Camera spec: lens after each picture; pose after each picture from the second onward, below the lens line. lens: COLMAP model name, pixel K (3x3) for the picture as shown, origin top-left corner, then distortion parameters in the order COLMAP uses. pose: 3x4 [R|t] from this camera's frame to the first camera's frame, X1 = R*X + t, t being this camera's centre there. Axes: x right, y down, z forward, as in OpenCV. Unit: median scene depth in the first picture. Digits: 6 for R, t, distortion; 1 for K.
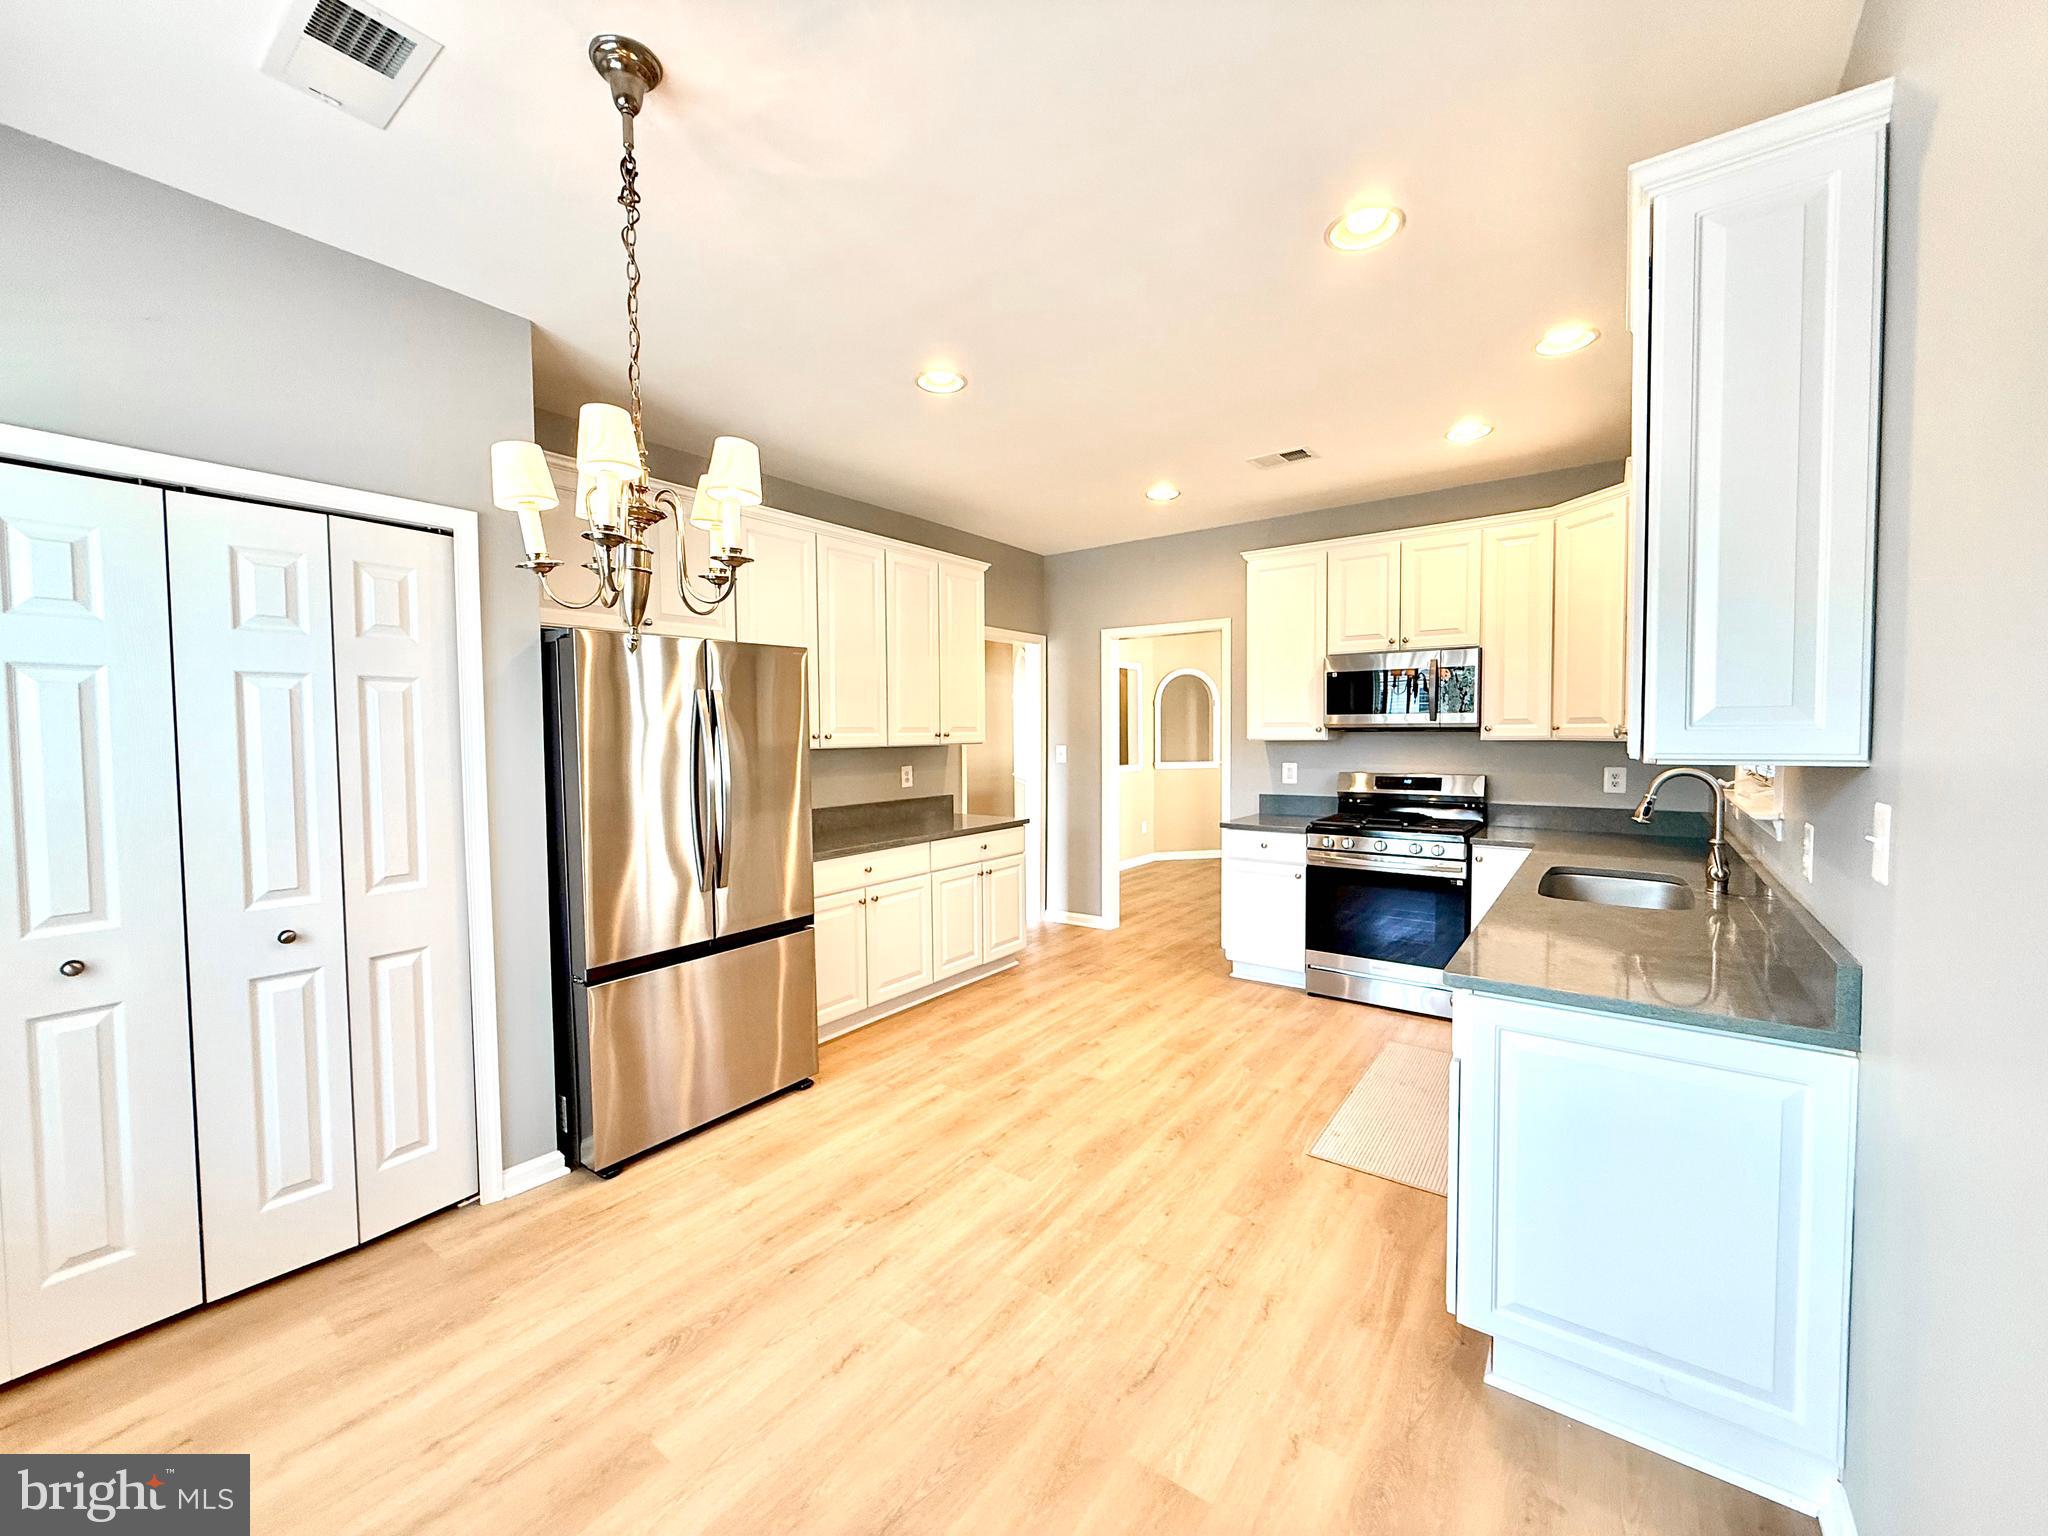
lens RADIAL K [[814.9, 0, 1023.8], [0, 814.9, 767.0], [0, 0, 1]] dist [-0.003477, -0.001569]
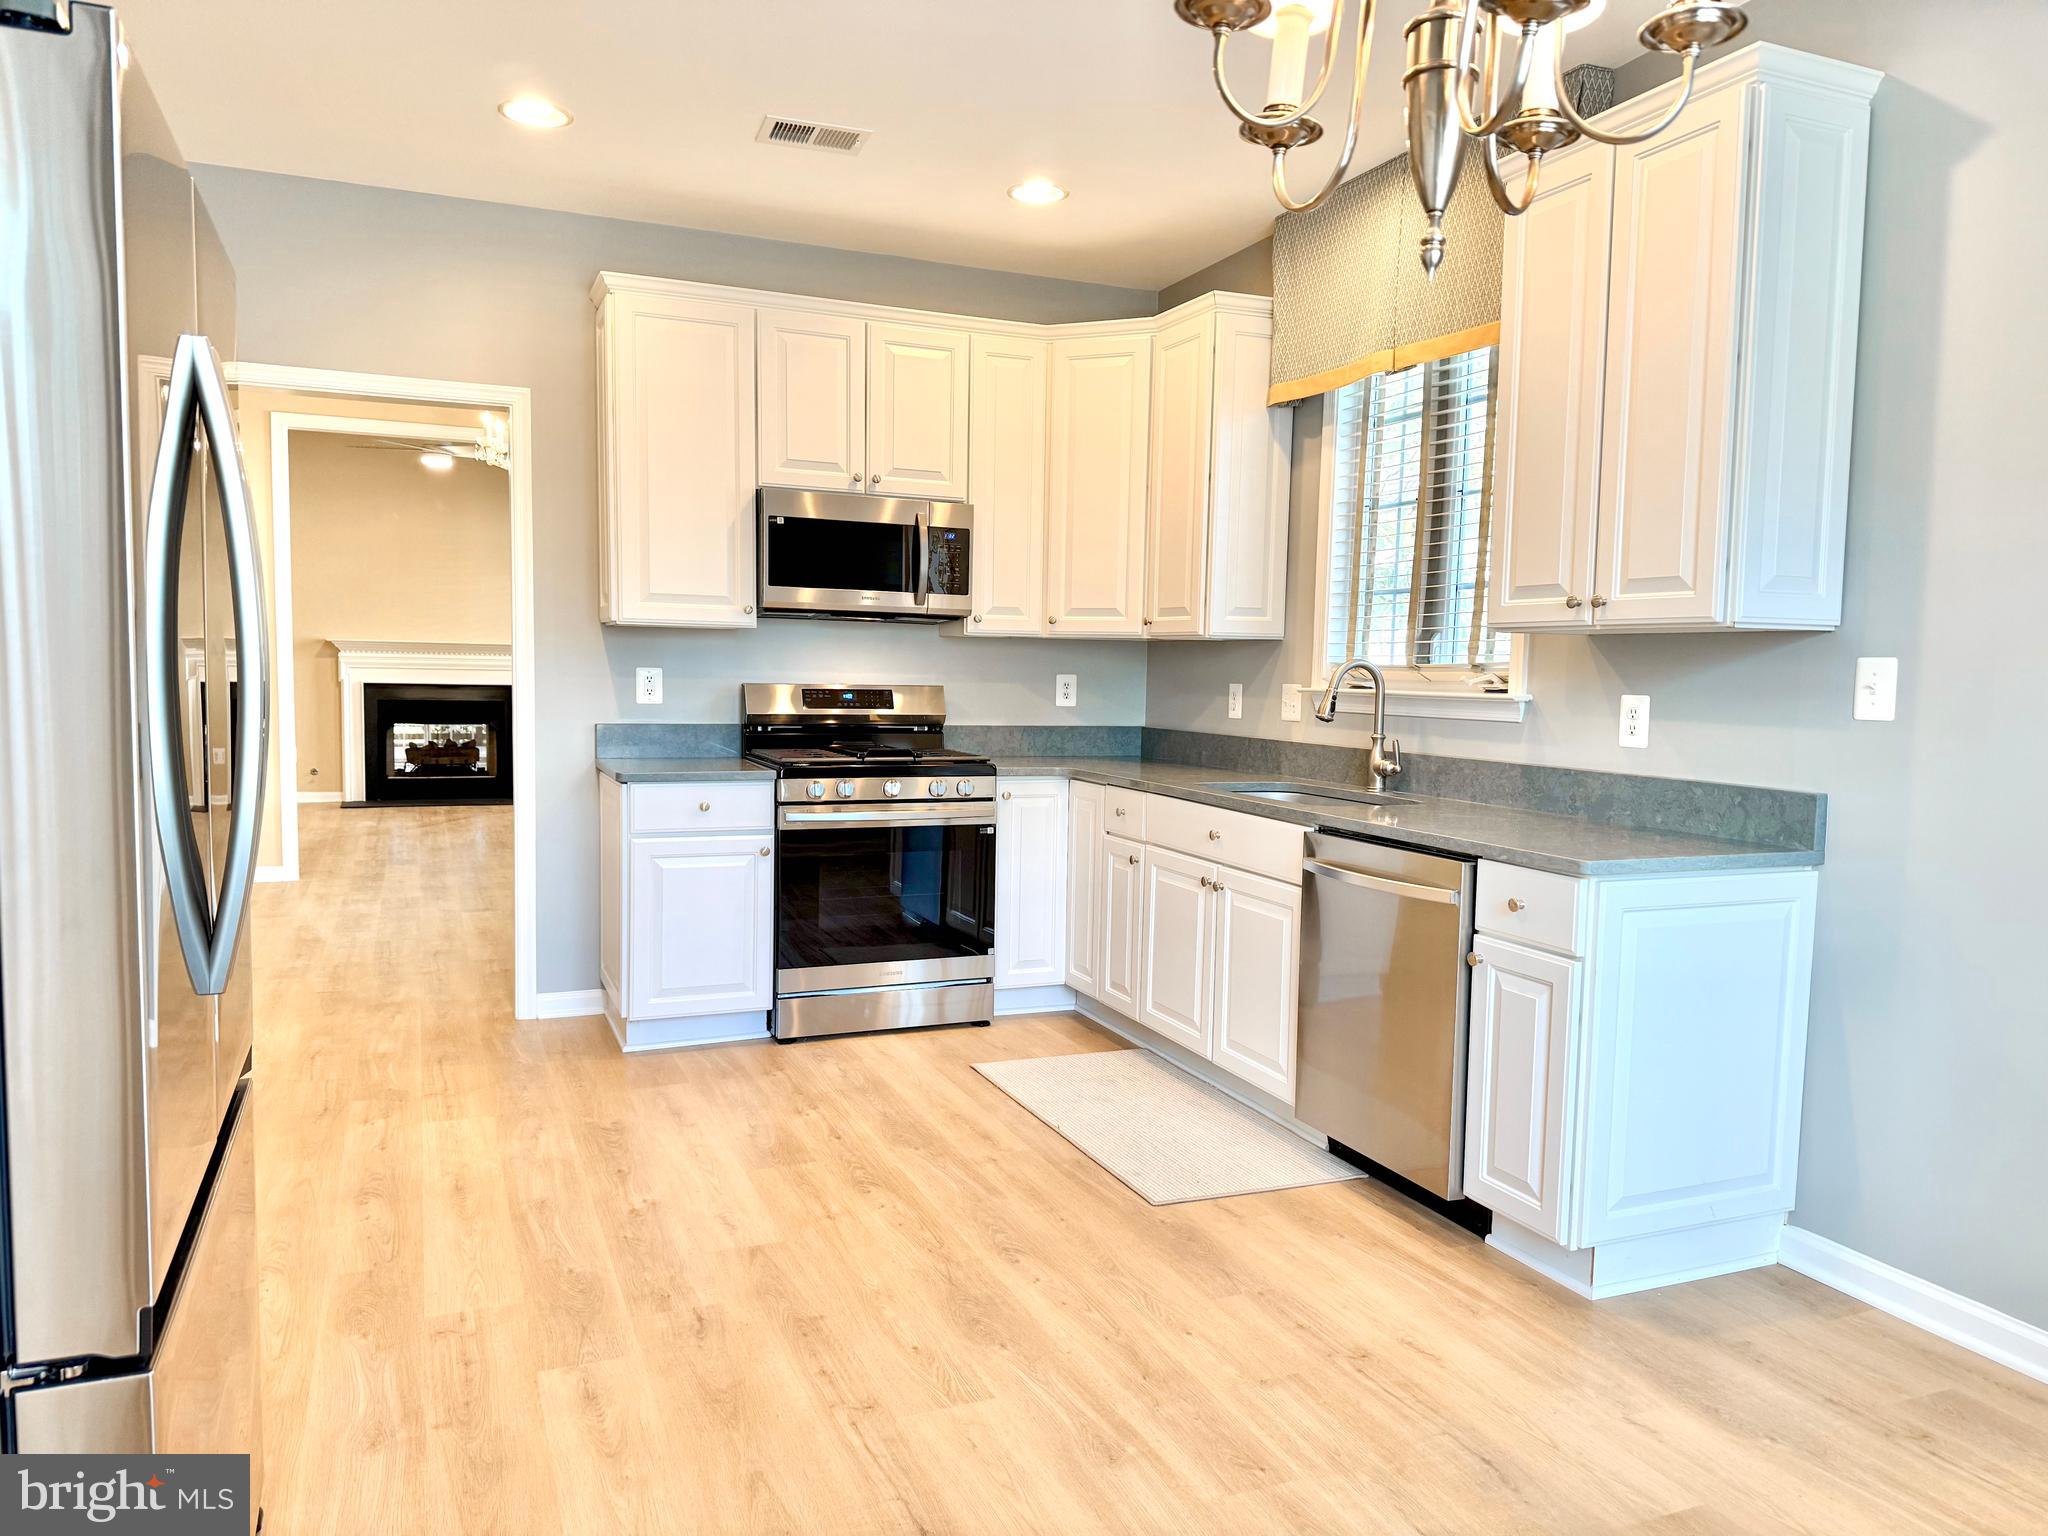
lens RADIAL K [[1420.2, 0, 1040.6], [0, 1420.2, 778.4], [0, 0, 1]] dist [0.036400, -0.031301]
pose [[0.504903, -0.051026, 0.861667, -0.514965], [0.012421, 0.998577, 0.051856, 0.031105], [-0.863087, -0.015480, 0.504818, 0.329657]]
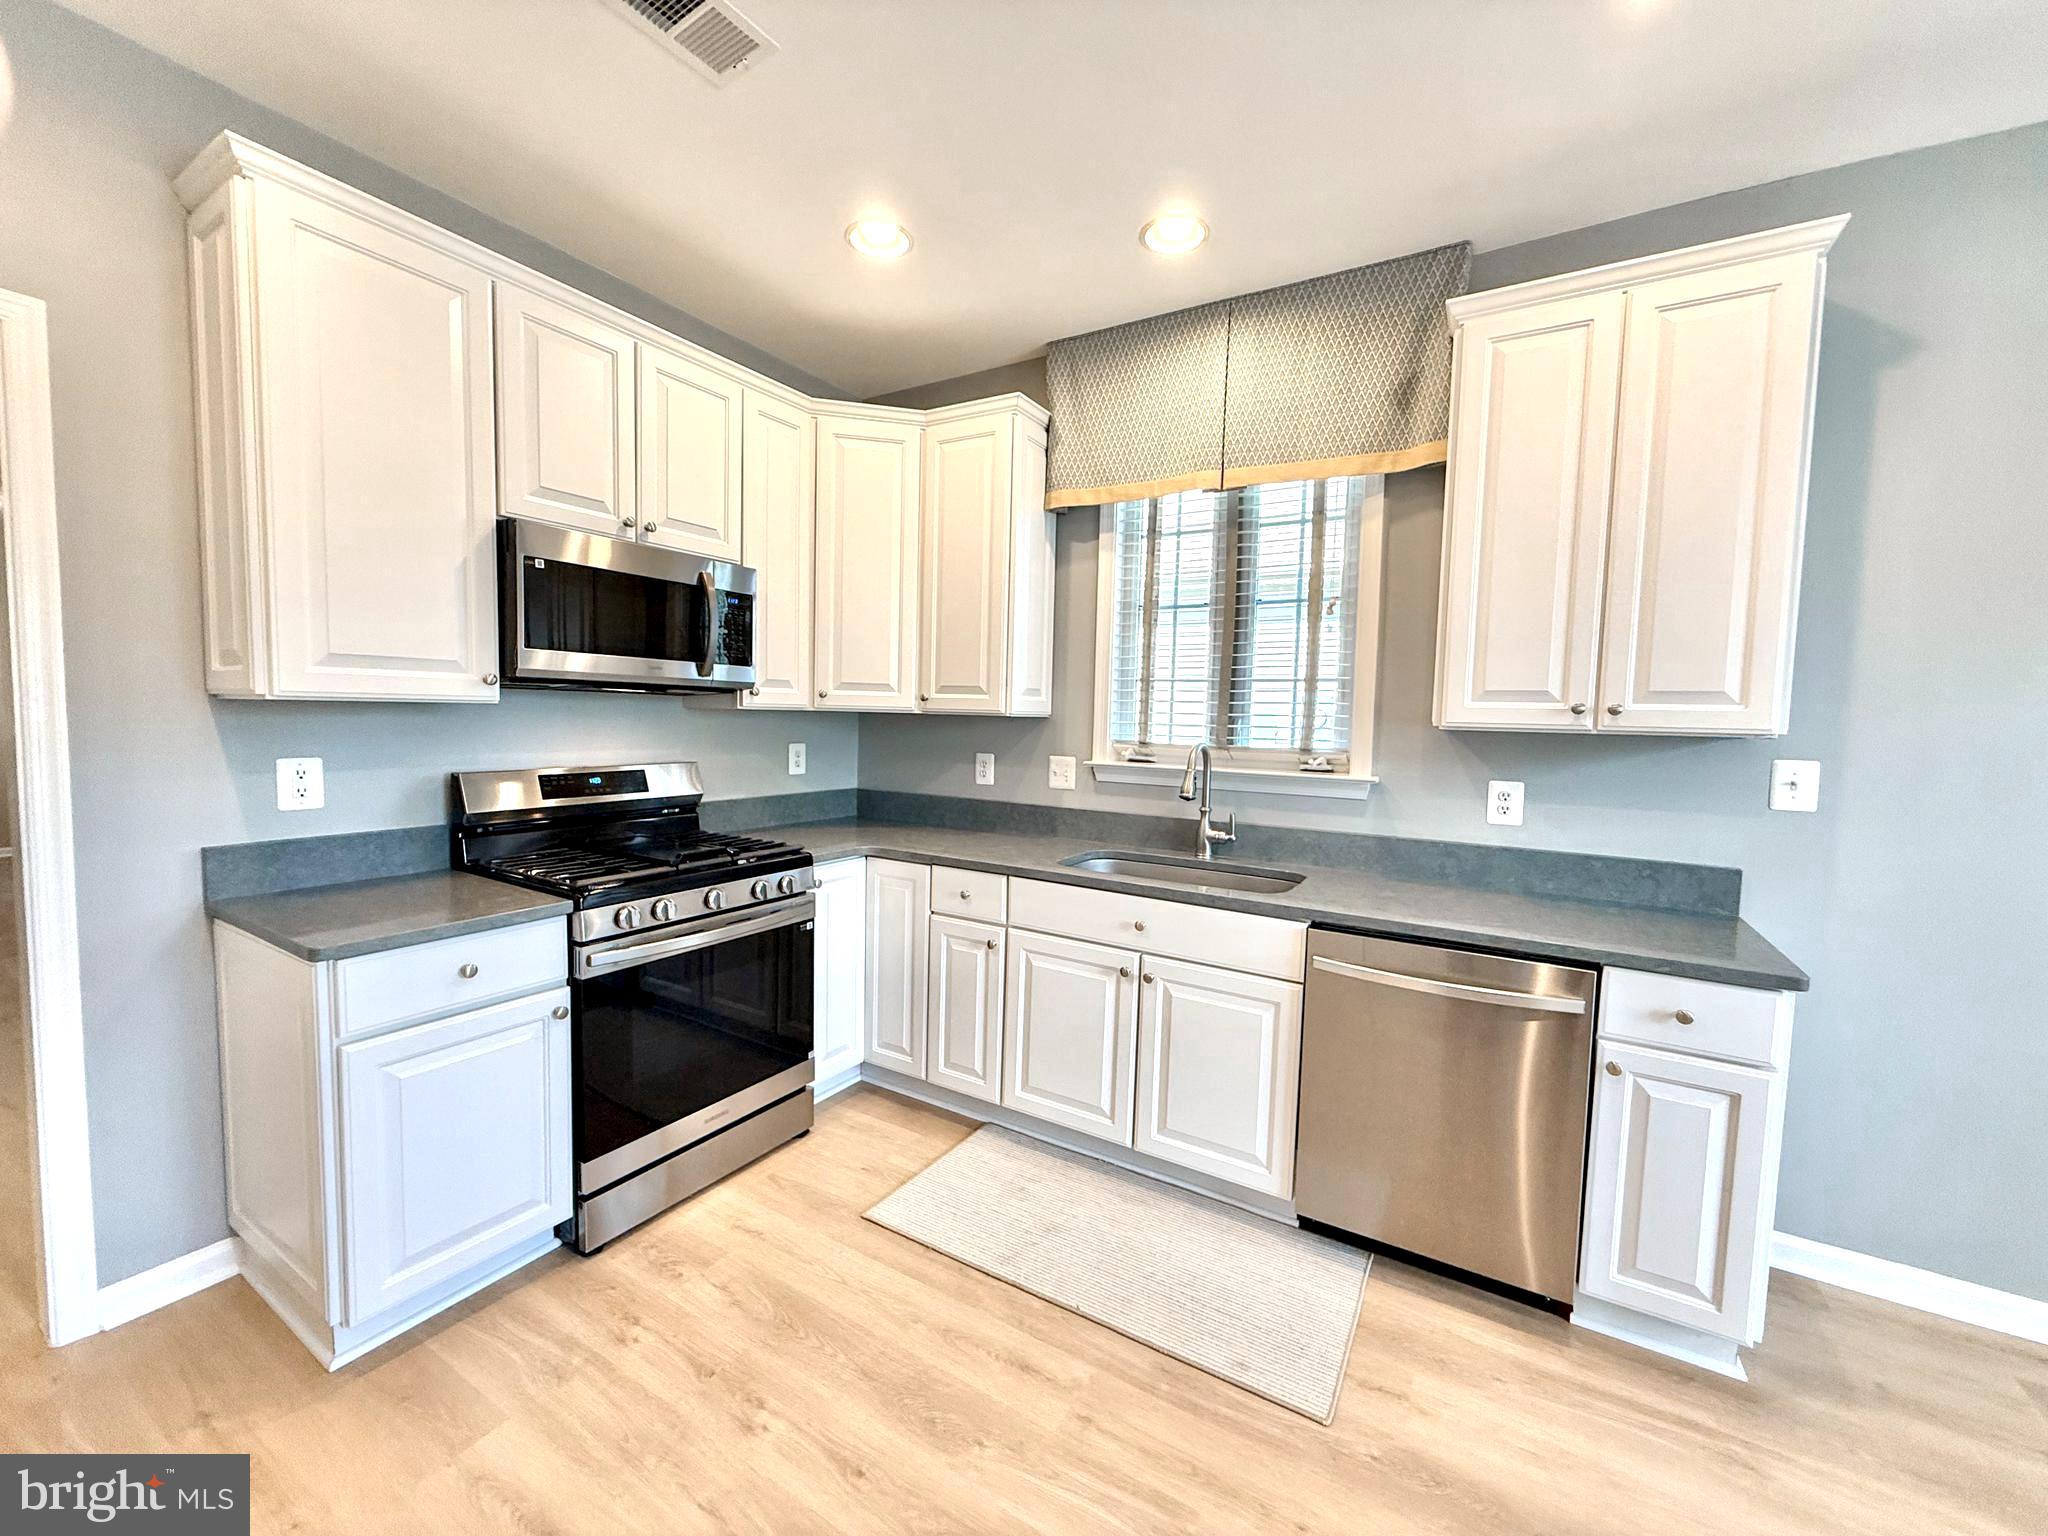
lens RADIAL K [[814.9, 0, 1023.7], [0, 814.9, 763.1], [0, 0, 1]] dist [-0.003477, -0.001569]
pose [[-0.090922, -0.055329, 0.994320, -0.129403], [0.016297, 0.998239, 0.057037, -0.024514], [-0.995725, 0.021390, -0.089860, 0.878277]]
